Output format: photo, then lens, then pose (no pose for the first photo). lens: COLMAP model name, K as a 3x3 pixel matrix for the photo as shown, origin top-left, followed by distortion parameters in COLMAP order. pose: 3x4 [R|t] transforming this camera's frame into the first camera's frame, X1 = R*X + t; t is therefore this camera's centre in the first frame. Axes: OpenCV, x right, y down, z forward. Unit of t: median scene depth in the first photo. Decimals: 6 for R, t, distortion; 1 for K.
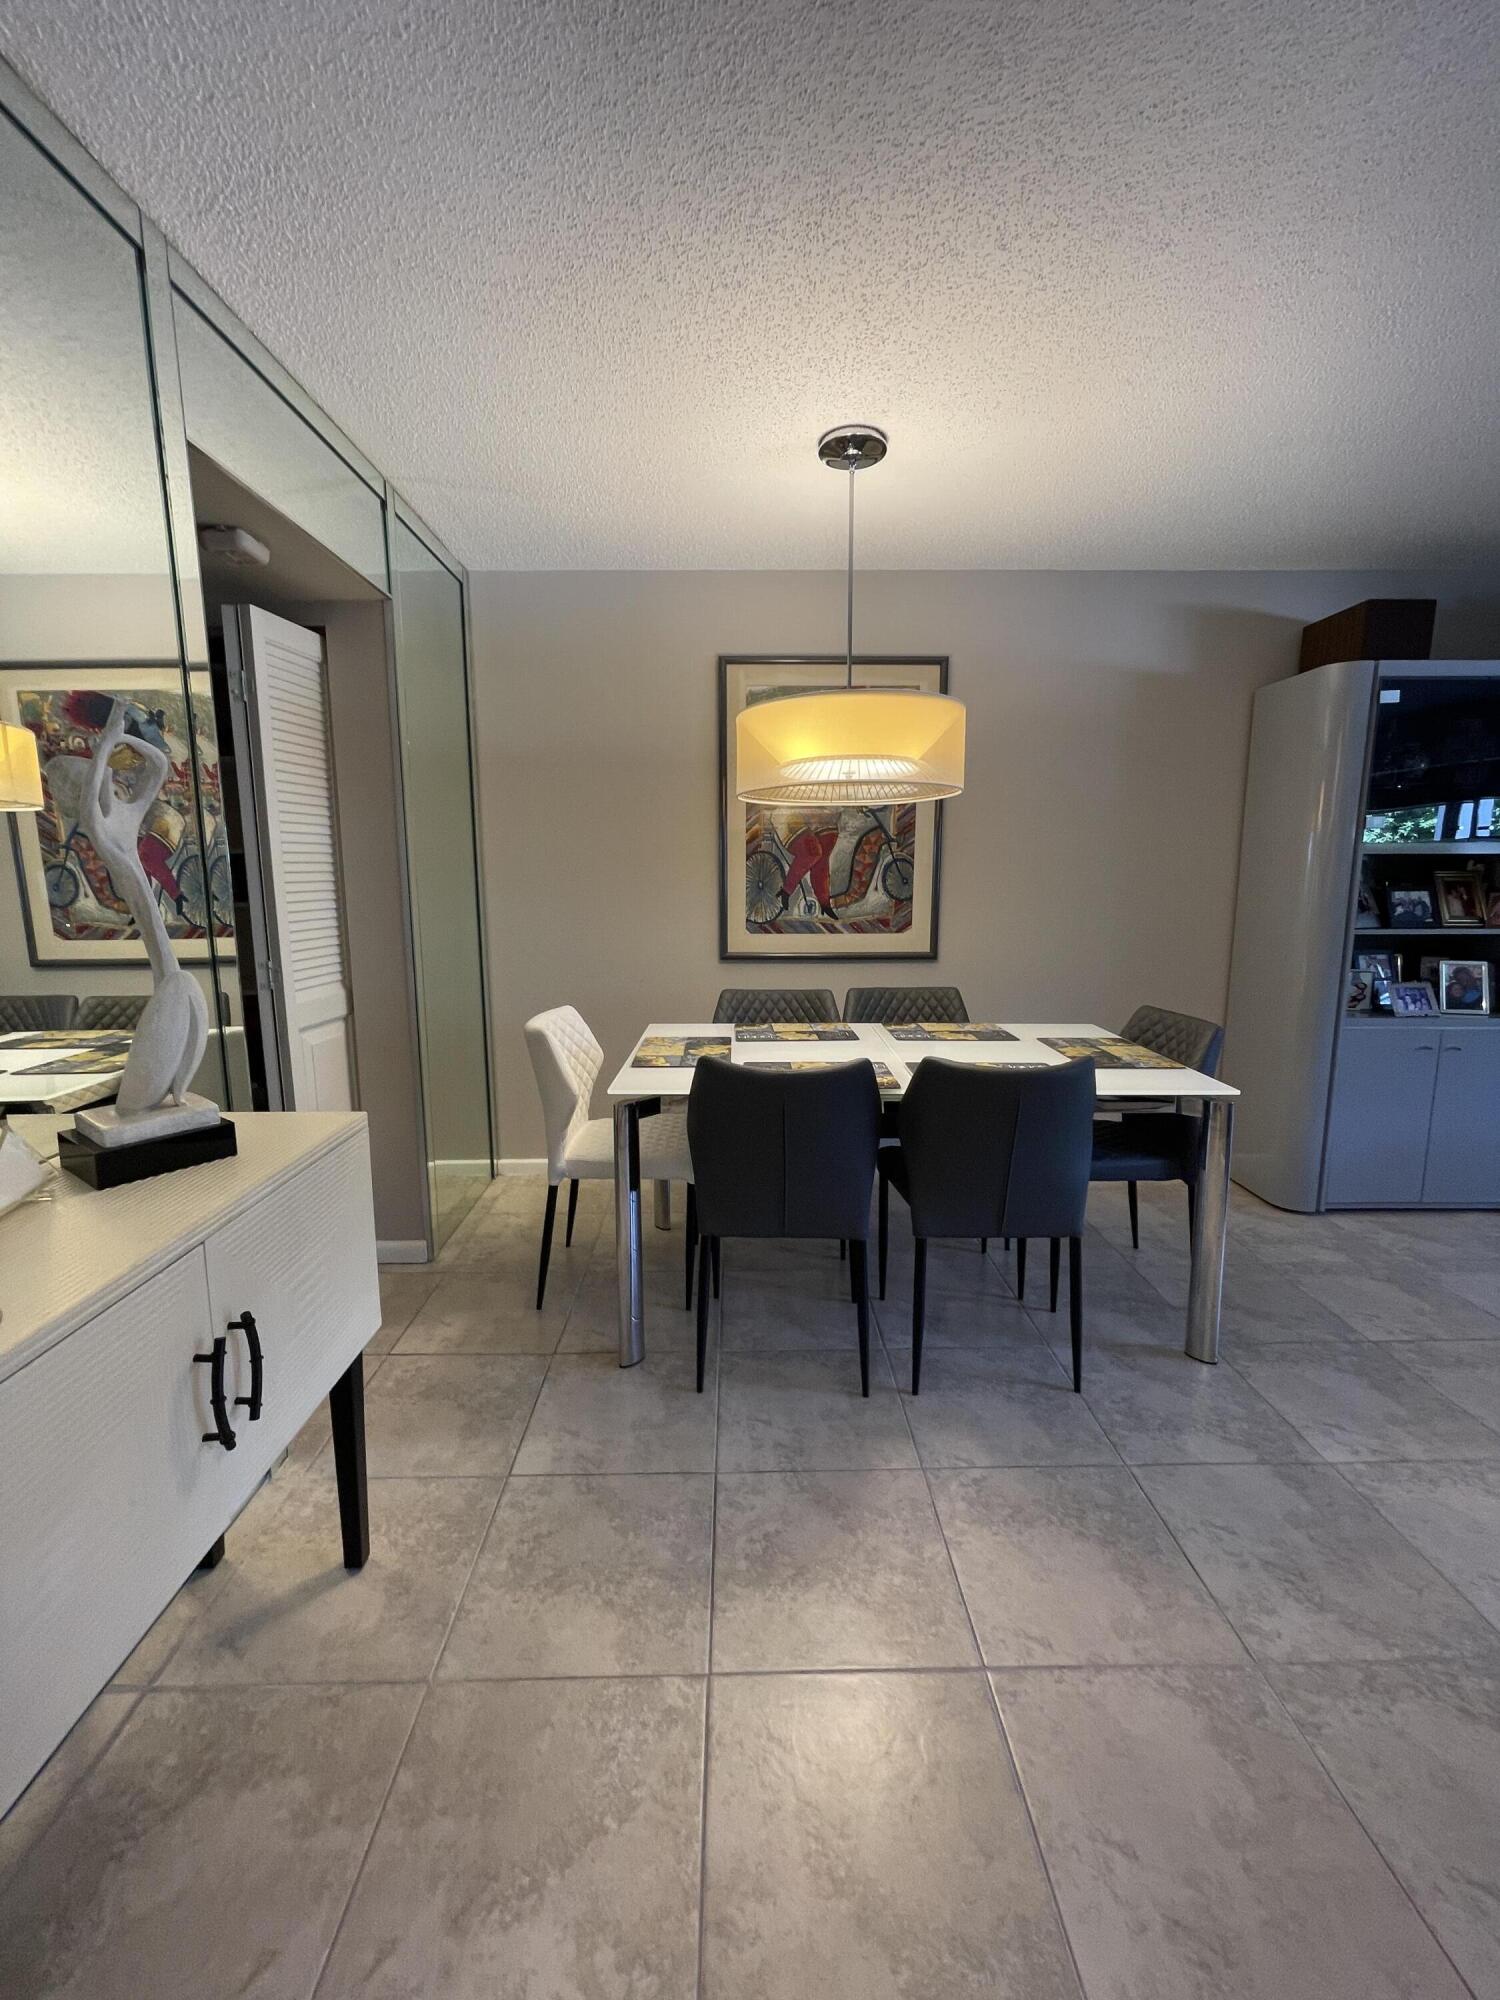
lens RADIAL K [[806.5, 0, 745.1], [0, 806.5, 992.3], [0, 0, 1]] dist [-0.008819, 0.002325]
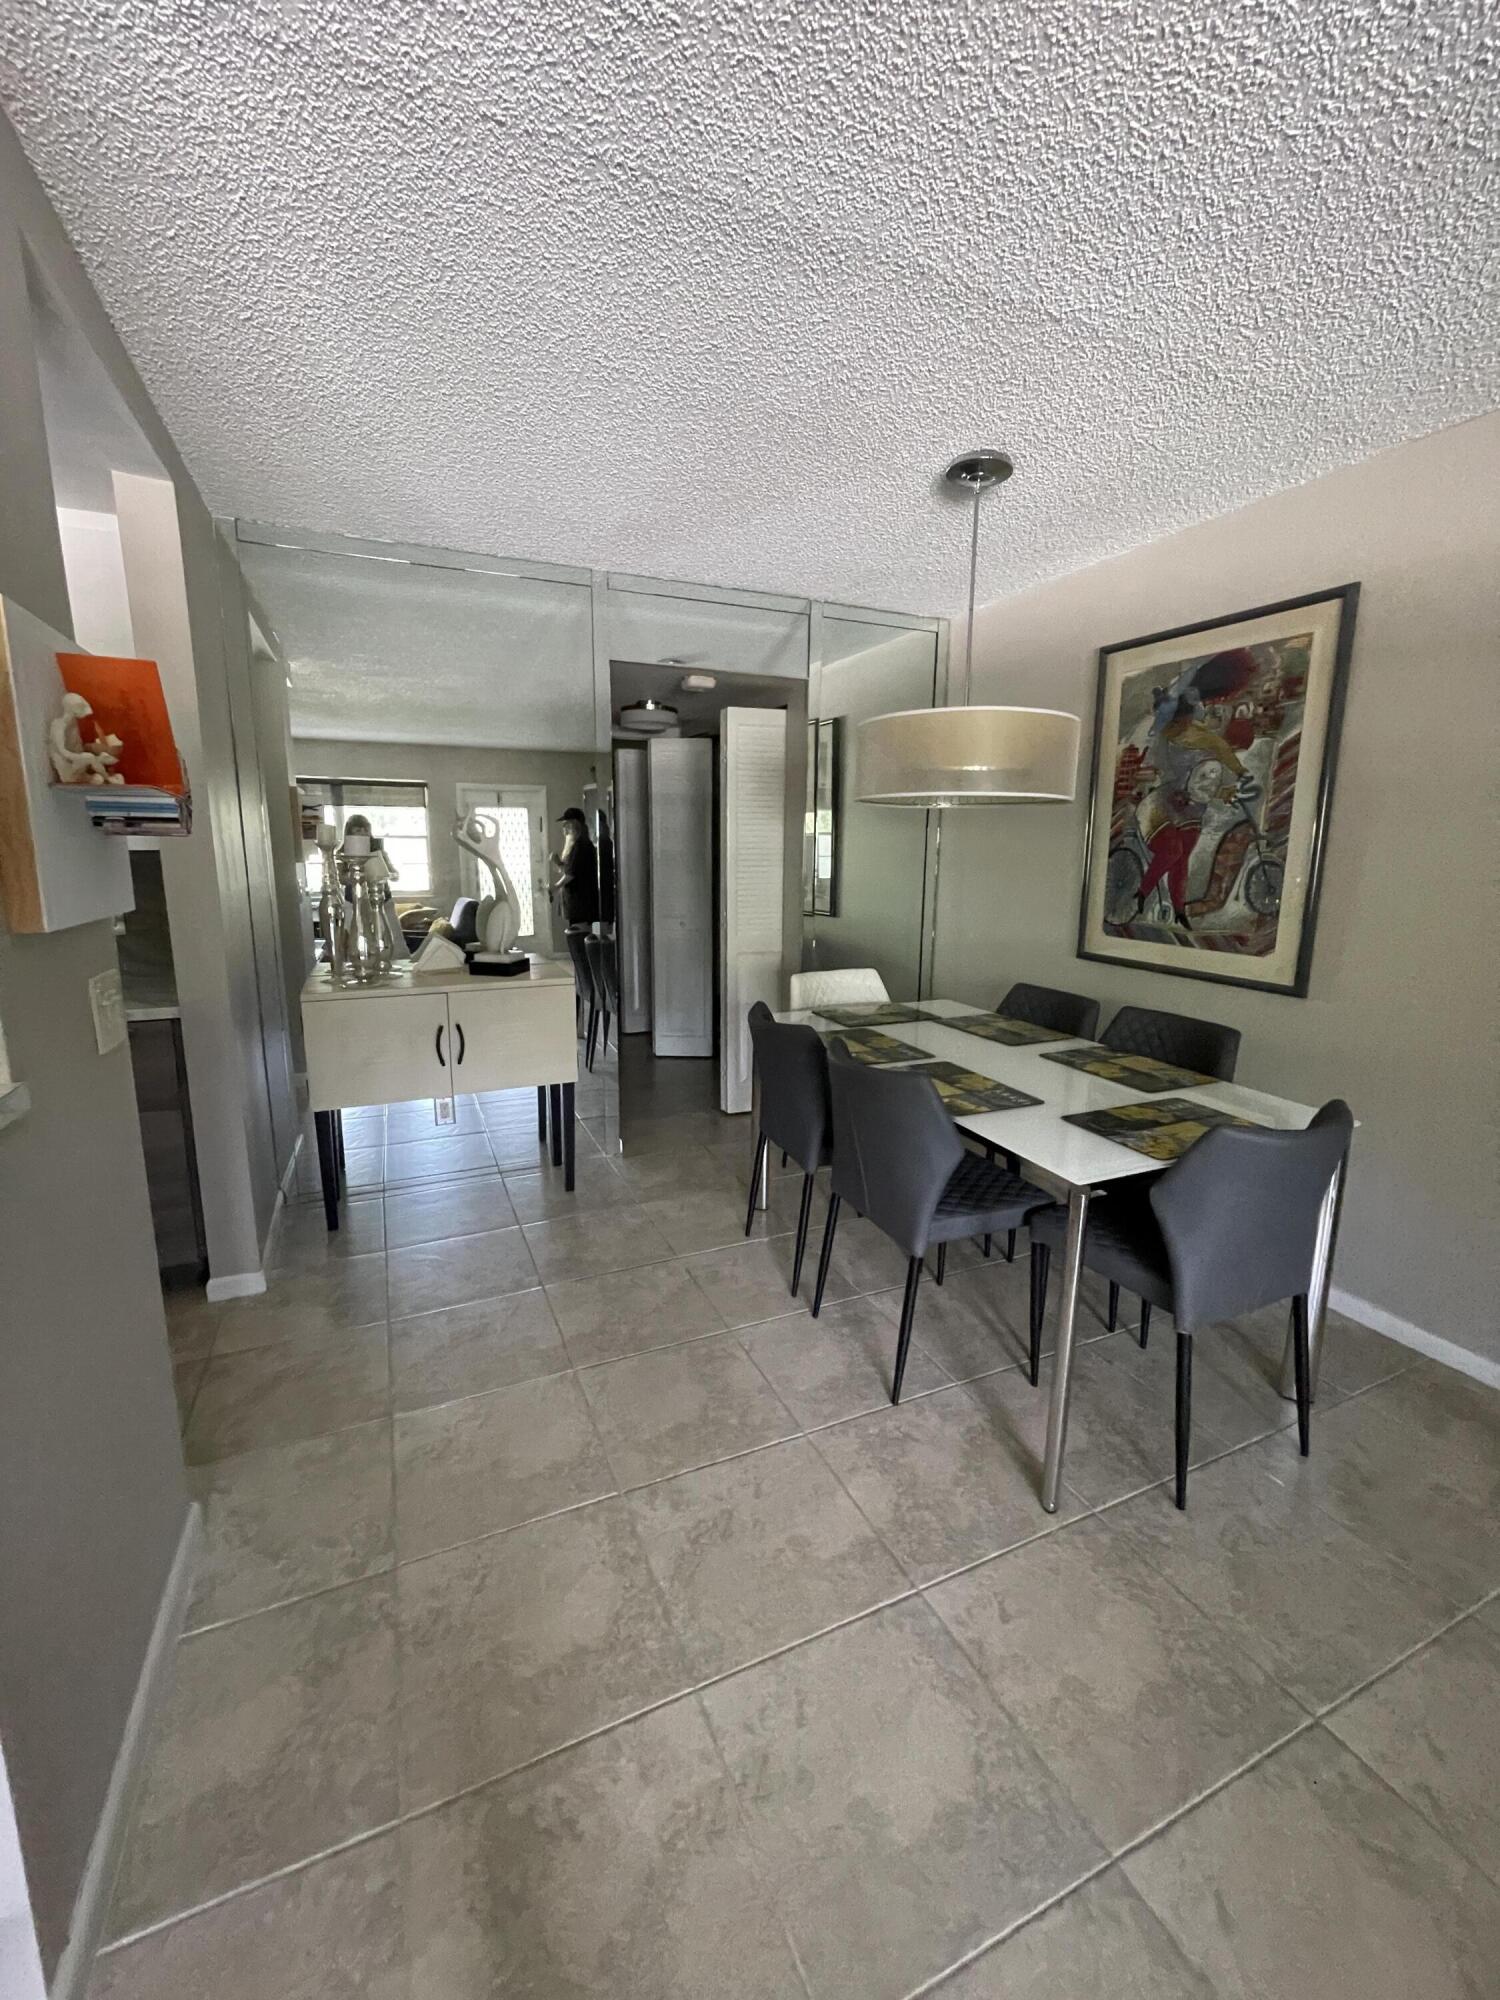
lens RADIAL K [[806.5, 0, 745.1], [0, 806.5, 992.3], [0, 0, 1]] dist [-0.008819, 0.002325]
pose [[0.409508, 0.178491, -0.894675, 0.698010], [-0.152662, 0.980253, 0.125688, -0.061646], [0.899443, 0.085113, 0.428670, 0.221173]]
